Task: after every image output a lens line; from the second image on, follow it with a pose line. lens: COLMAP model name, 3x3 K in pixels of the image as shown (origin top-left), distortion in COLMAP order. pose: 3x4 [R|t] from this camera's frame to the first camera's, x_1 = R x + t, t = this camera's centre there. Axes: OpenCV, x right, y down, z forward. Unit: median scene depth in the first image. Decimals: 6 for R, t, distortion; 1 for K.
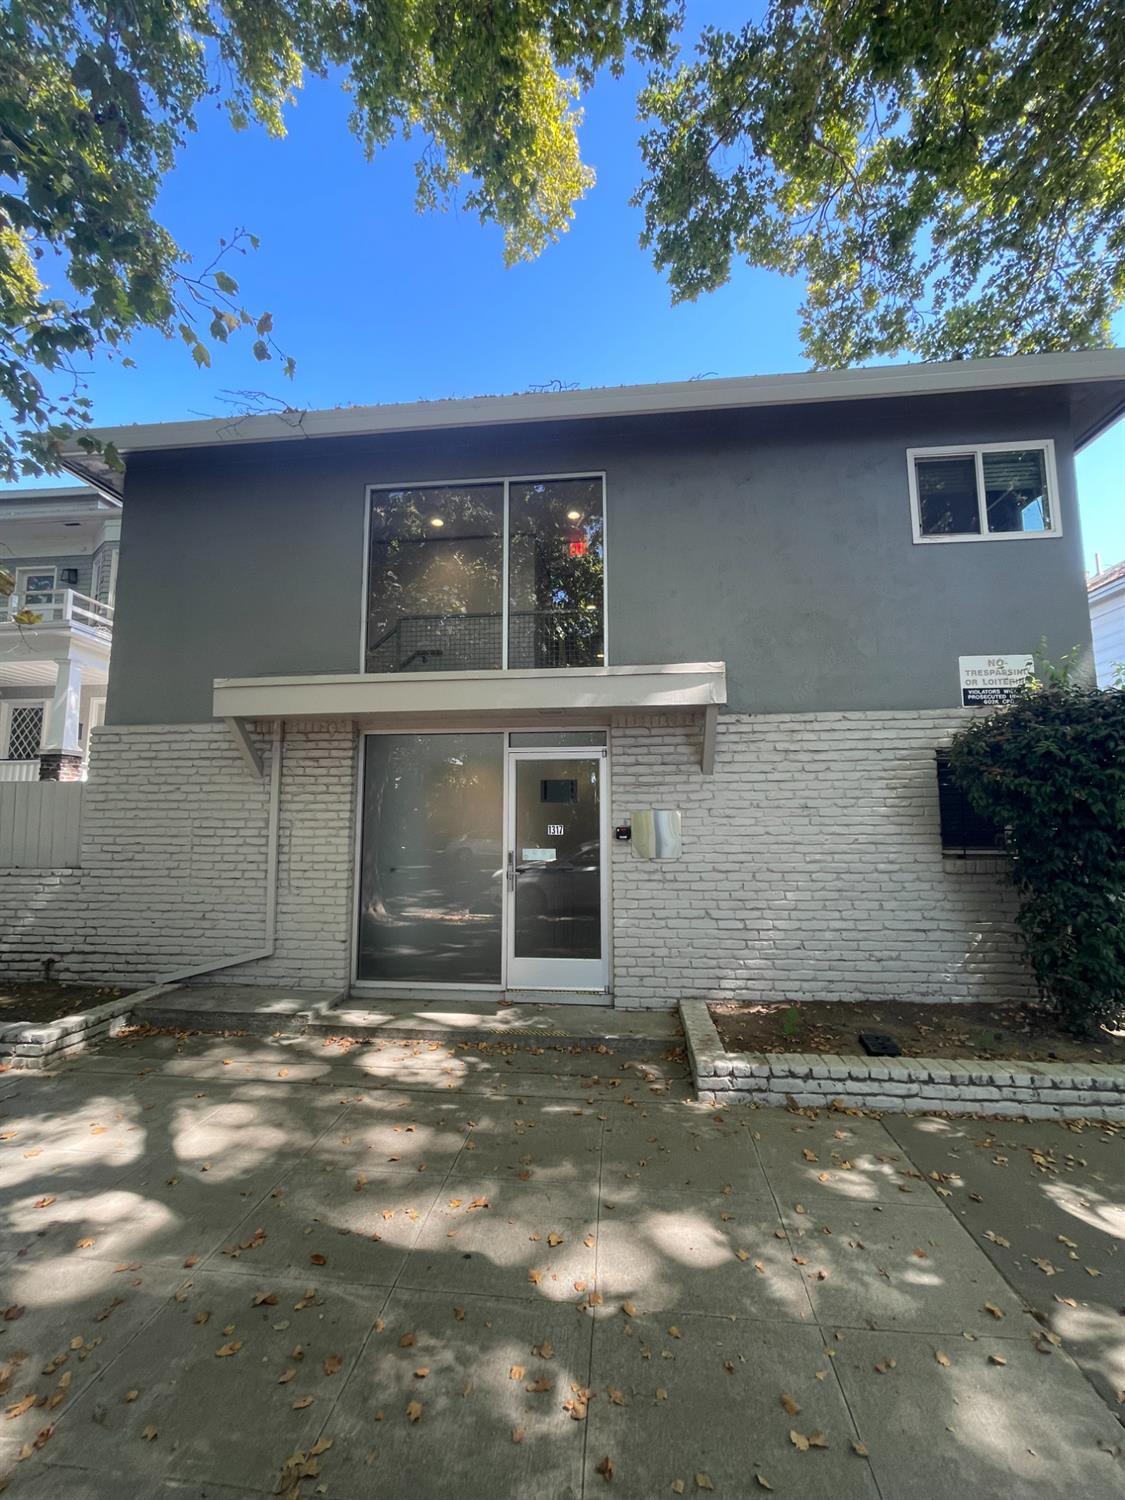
lens RADIAL K [[597.9, 0, 560.2], [0, 597.9, 752.8], [0, 0, 1]] dist [-0.006944, 0.000935]
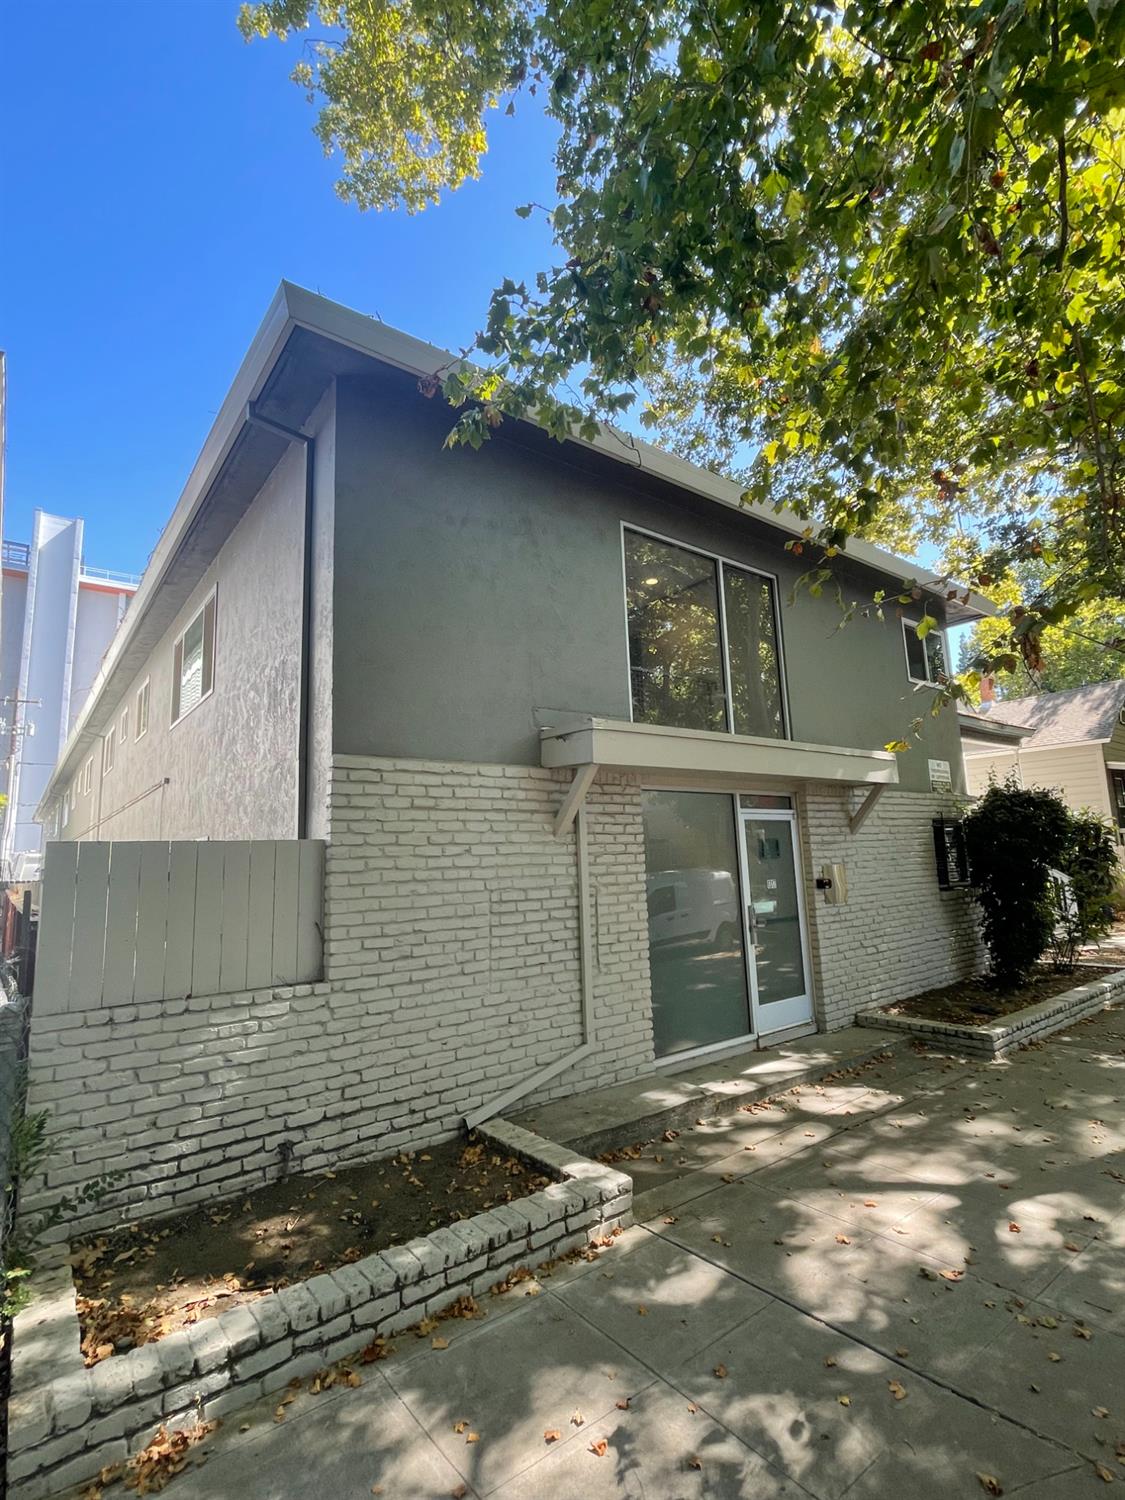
lens RADIAL K [[711.2, 0, 559.7], [0, 711.2, 745.3], [0, 0, 1]] dist [-0.008051, -0.002117]
pose [[0.728908, 0.088737, 0.678836, -1.216474], [-0.039155, 0.995345, -0.088068, 0.003872], [-0.683491, 0.037614, 0.728989, 0.291377]]
